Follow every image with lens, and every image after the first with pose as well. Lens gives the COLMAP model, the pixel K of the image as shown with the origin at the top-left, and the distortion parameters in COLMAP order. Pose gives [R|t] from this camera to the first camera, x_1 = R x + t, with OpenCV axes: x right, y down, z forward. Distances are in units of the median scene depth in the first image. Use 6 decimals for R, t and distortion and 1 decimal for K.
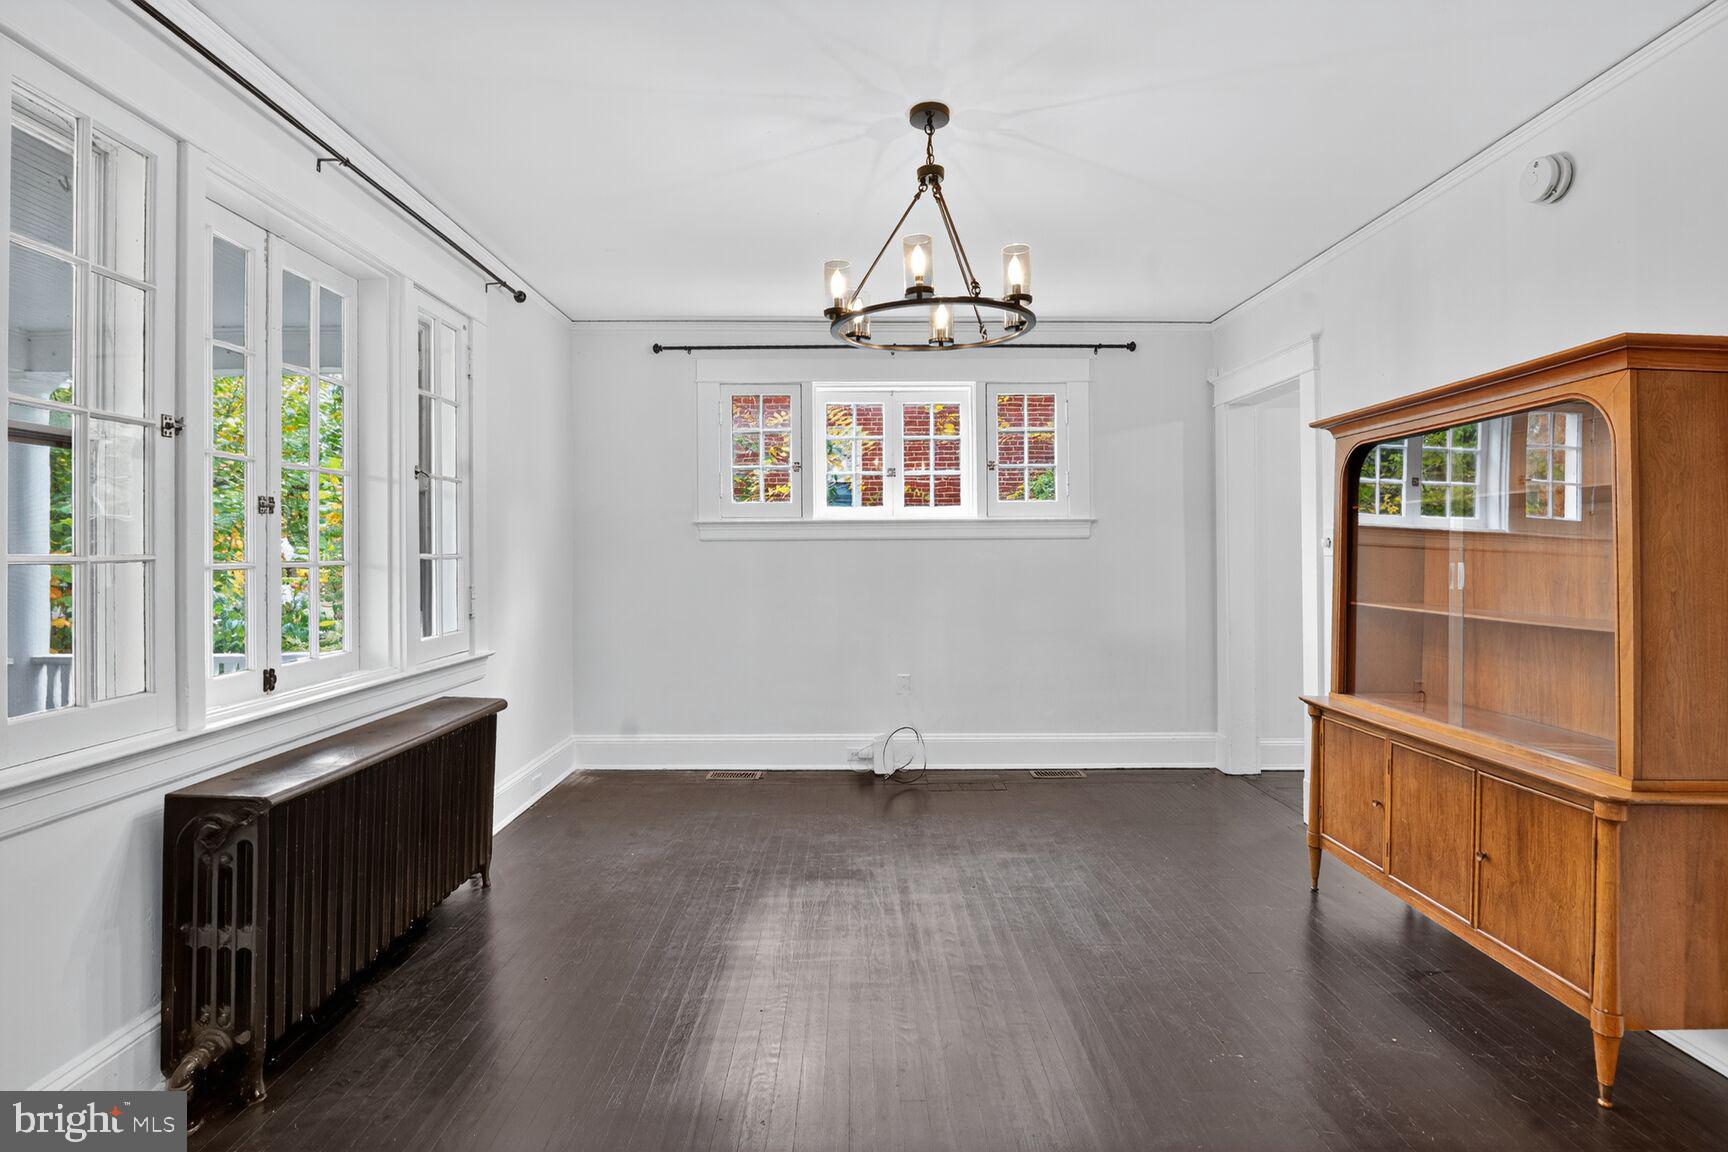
lens RADIAL K [[817.6, 0, 866.9], [0, 817.6, 544.4], [0, 0, 1]] dist [0.029834, -0.016235]
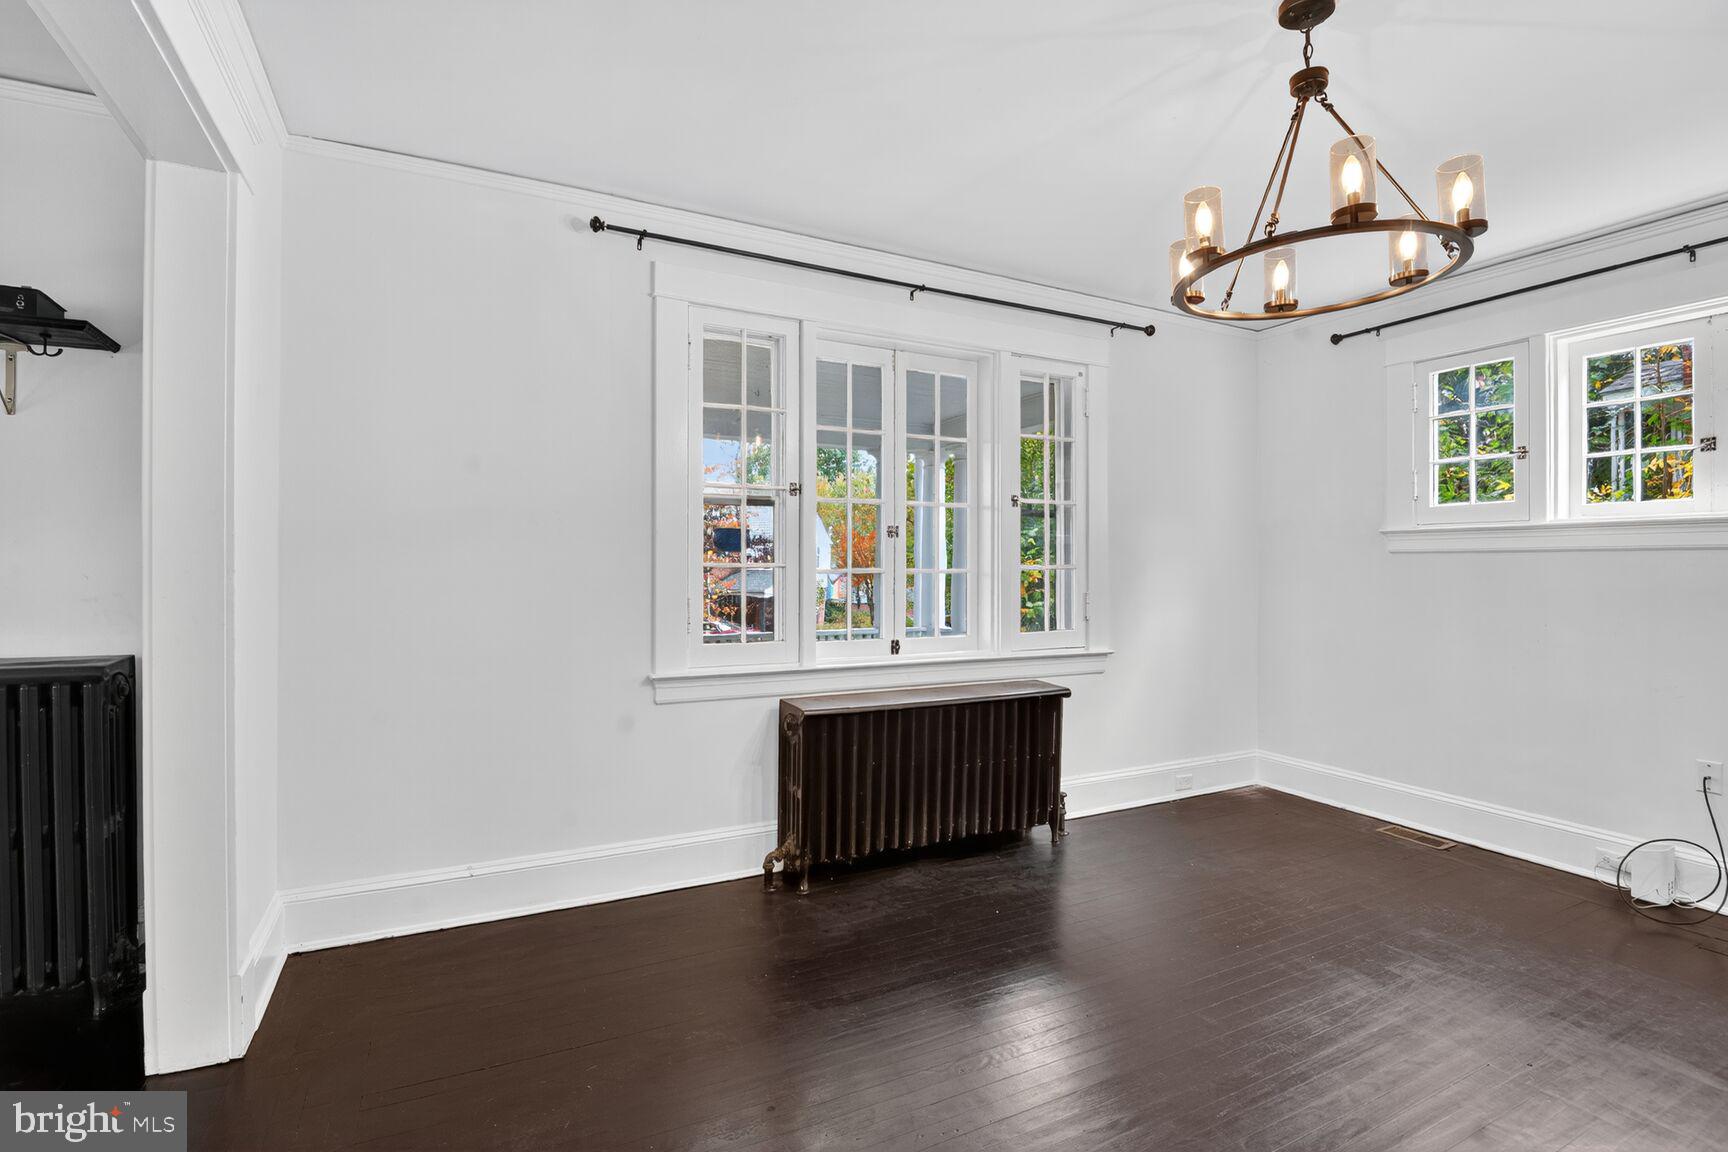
lens RADIAL K [[839.4, 0, 929.2], [0, 839.4, 562.6], [0, 0, 1]] dist [-0.001826, -0.000737]
pose [[0.478282, 0.002522, -0.878203, 0.559427], [0.002669, 0.999987, 0.004325, 0.002538], [0.878202, -0.004412, 0.478269, 0.275565]]
